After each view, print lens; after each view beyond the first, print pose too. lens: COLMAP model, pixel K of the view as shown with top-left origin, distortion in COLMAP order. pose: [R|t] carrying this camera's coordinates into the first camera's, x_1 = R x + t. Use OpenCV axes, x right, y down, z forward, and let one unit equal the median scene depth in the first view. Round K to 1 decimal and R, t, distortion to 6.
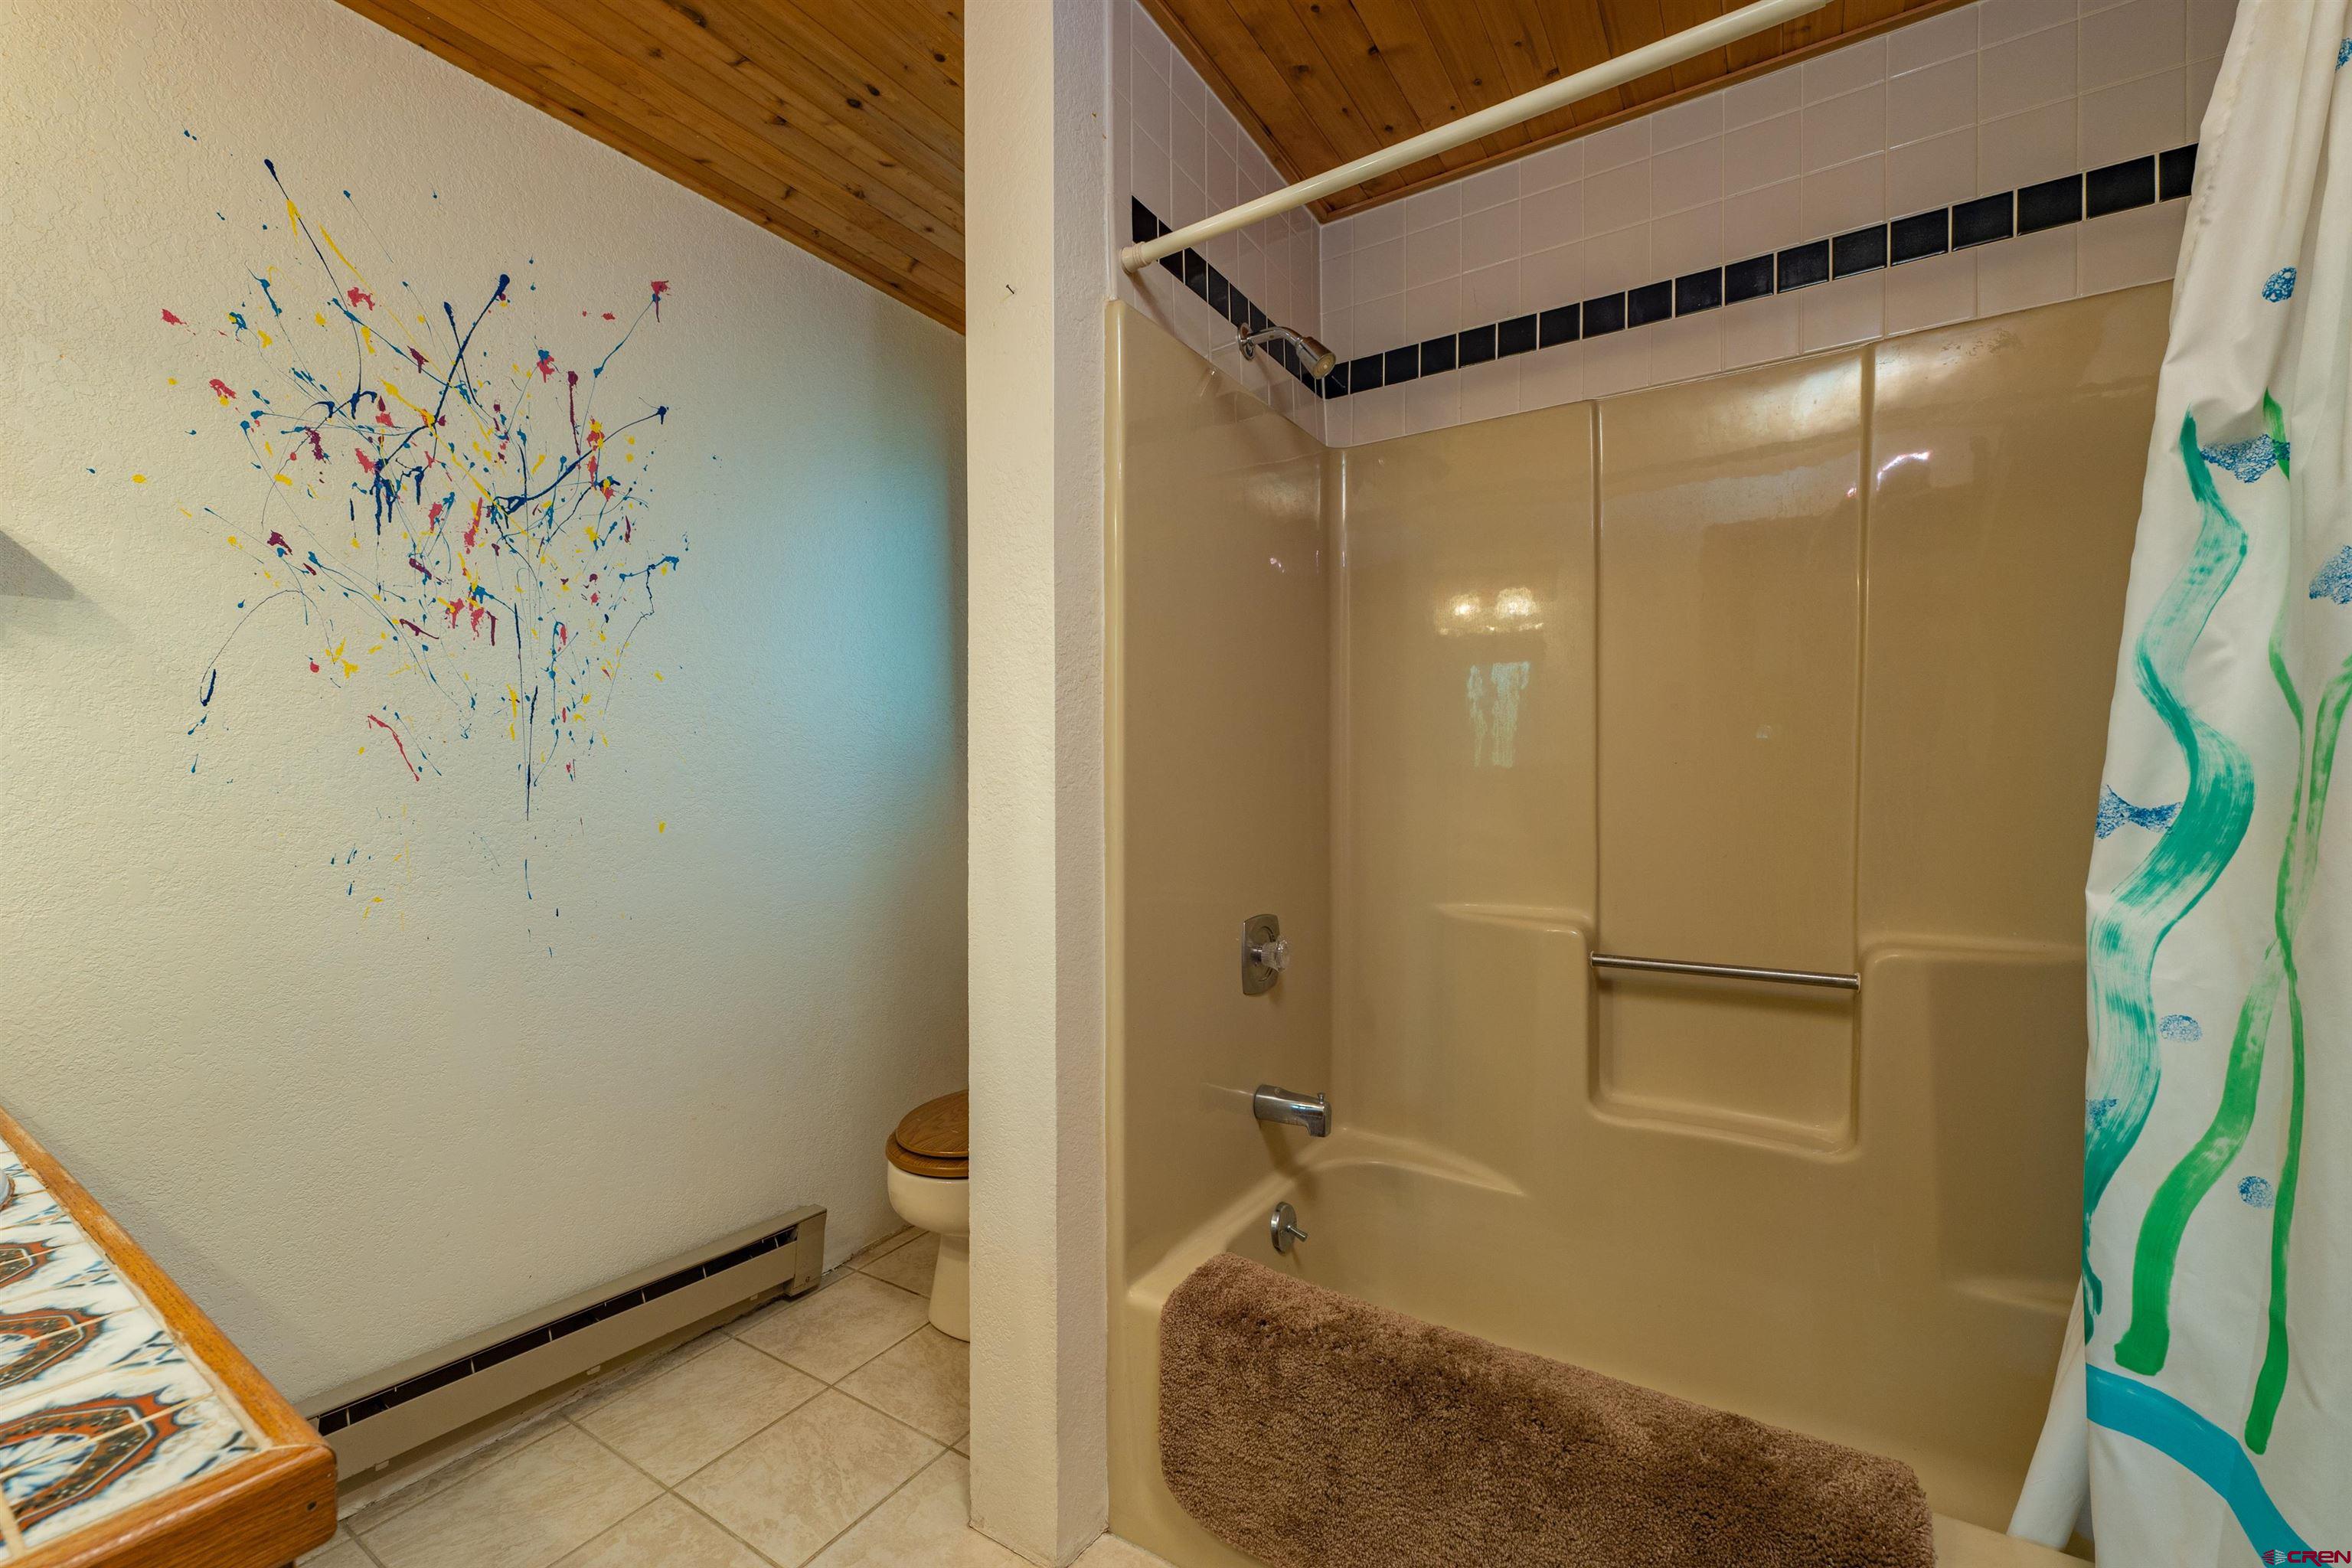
lens RADIAL K [[967.2, 0, 1169.0], [0, 967.2, 799.6], [0, 0, 1]] dist [0.001332, 0.000021]
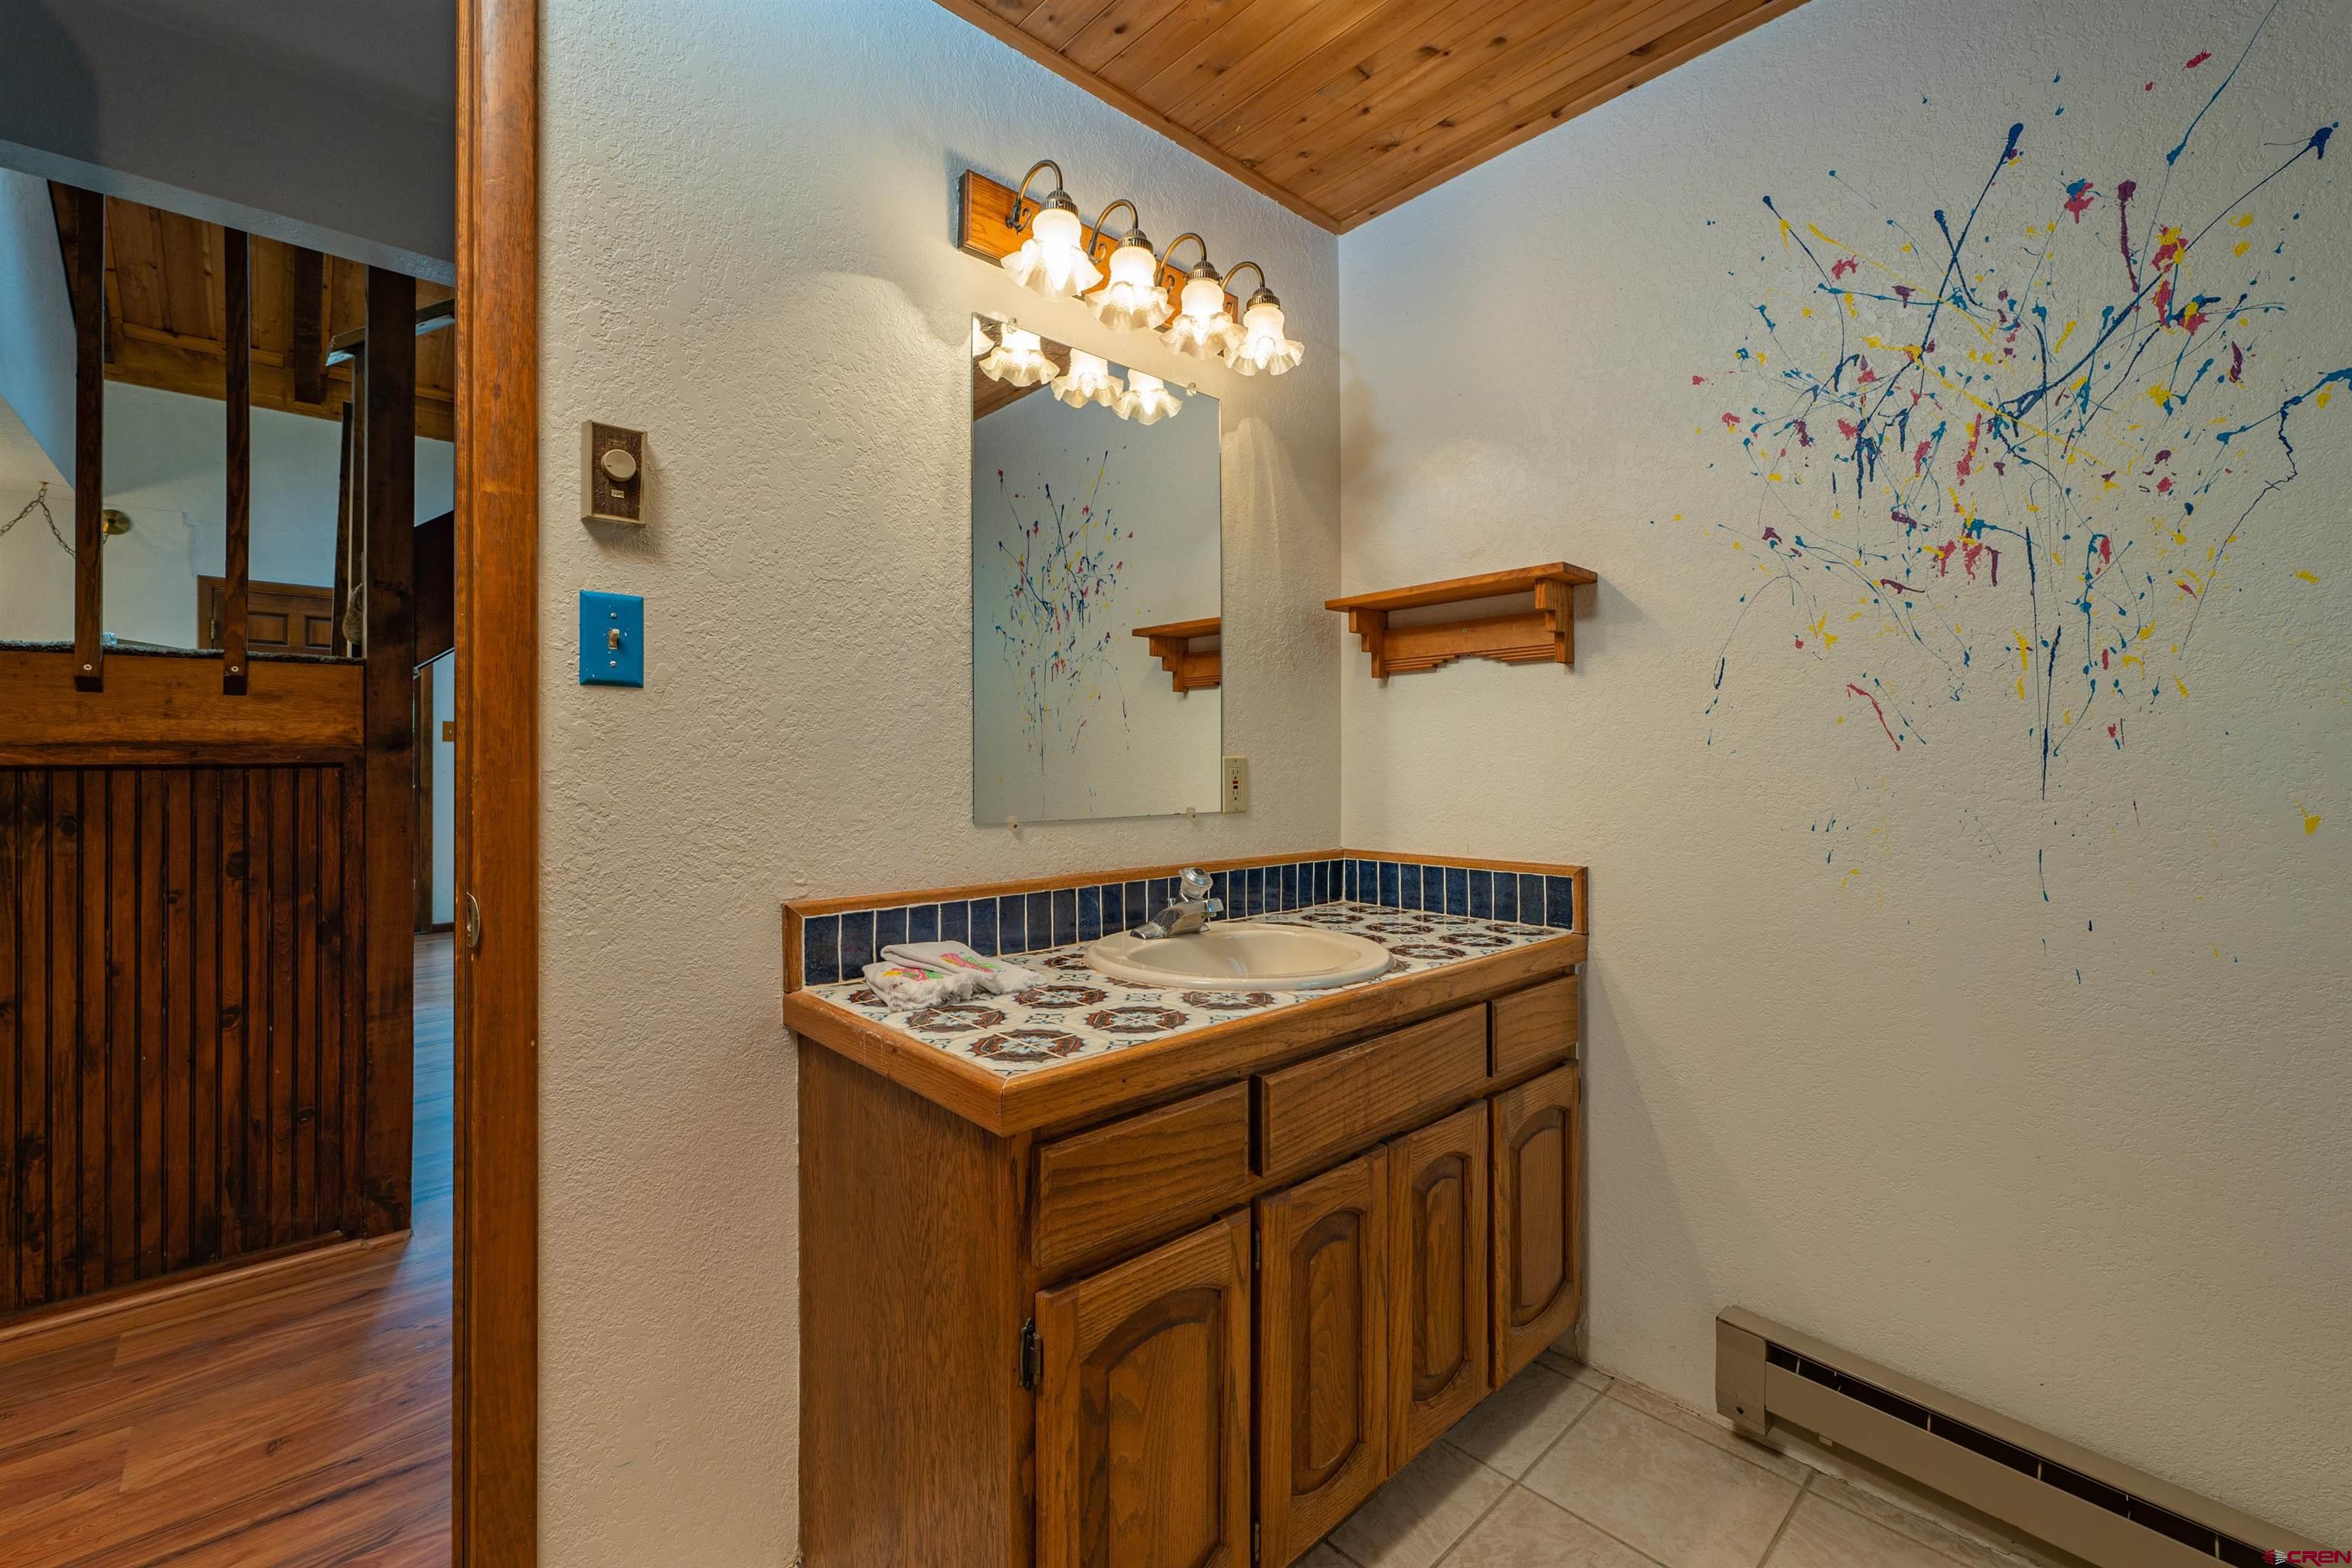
lens RADIAL K [[967.2, 0, 1176.3], [0, 967.2, 762.5], [0, 0, 1]] dist [0.001332, 0.000021]
pose [[-0.242926, 0.006830, -0.970021, 0.281958], [-0.015236, 0.999825, 0.010856, -0.006877], [0.969925, 0.017417, -0.242779, 0.539594]]
